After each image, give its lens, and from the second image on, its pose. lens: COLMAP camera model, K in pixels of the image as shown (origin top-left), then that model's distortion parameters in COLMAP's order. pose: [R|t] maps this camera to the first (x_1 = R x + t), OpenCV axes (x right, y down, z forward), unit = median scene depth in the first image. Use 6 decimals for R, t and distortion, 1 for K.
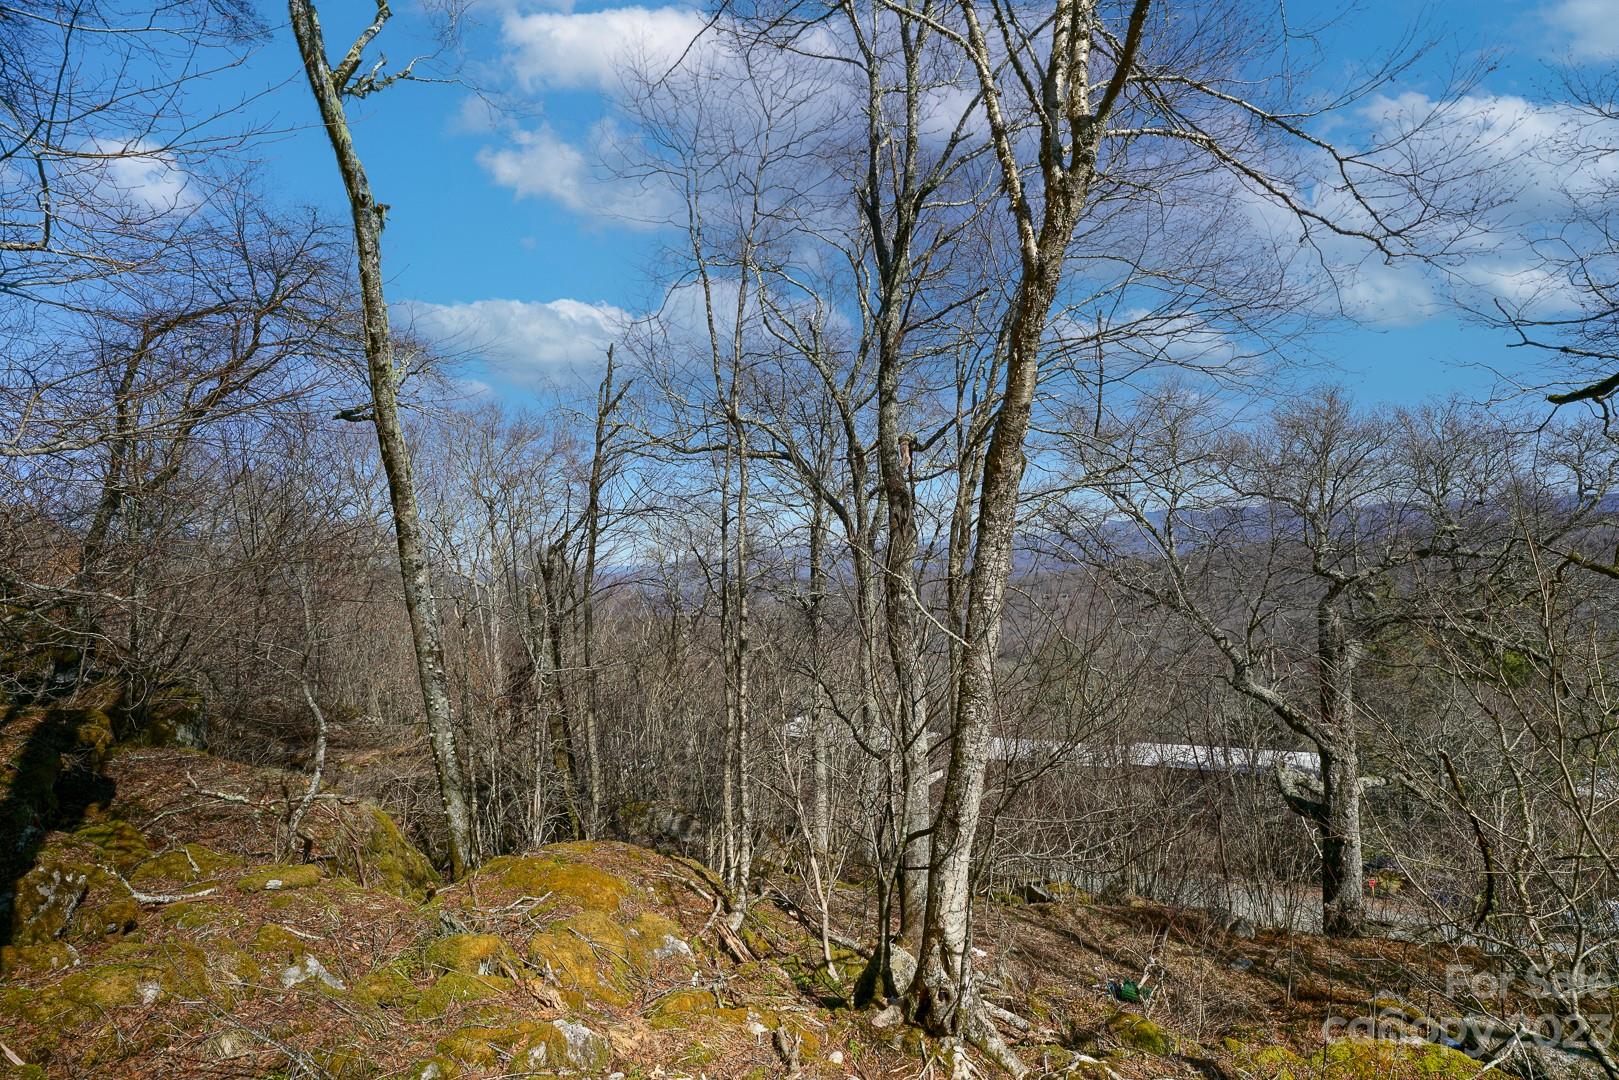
lens RADIAL K [[867.1, 0, 809.3], [0, 867.1, 542.0], [0, 0, 1]] dist [-0.002703, -0.000550]
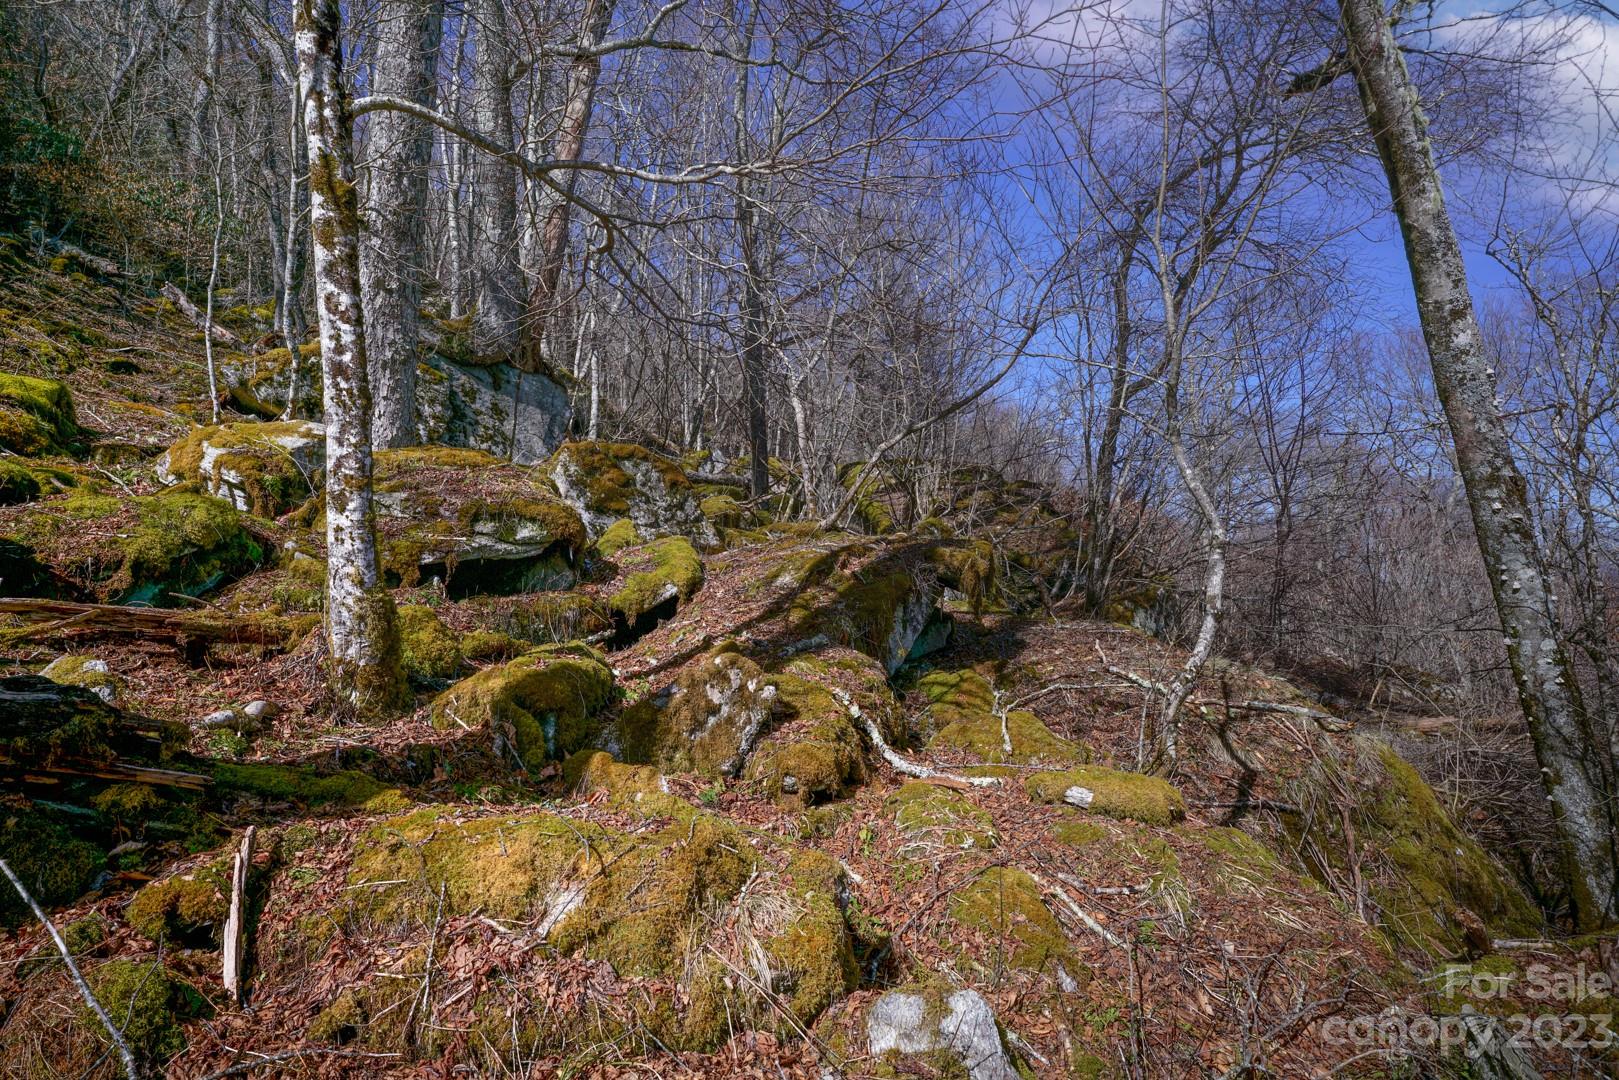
lens RADIAL K [[867.1, 0, 809.5], [0, 867.1, 539.5], [0, 0, 1]] dist [-0.002703, -0.000550]
pose [[0.433945, -0.038571, -0.900113, -0.171779], [0.044631, 0.998777, -0.021282, 0.180267], [0.899833, -0.030938, 0.435136, 0.463839]]
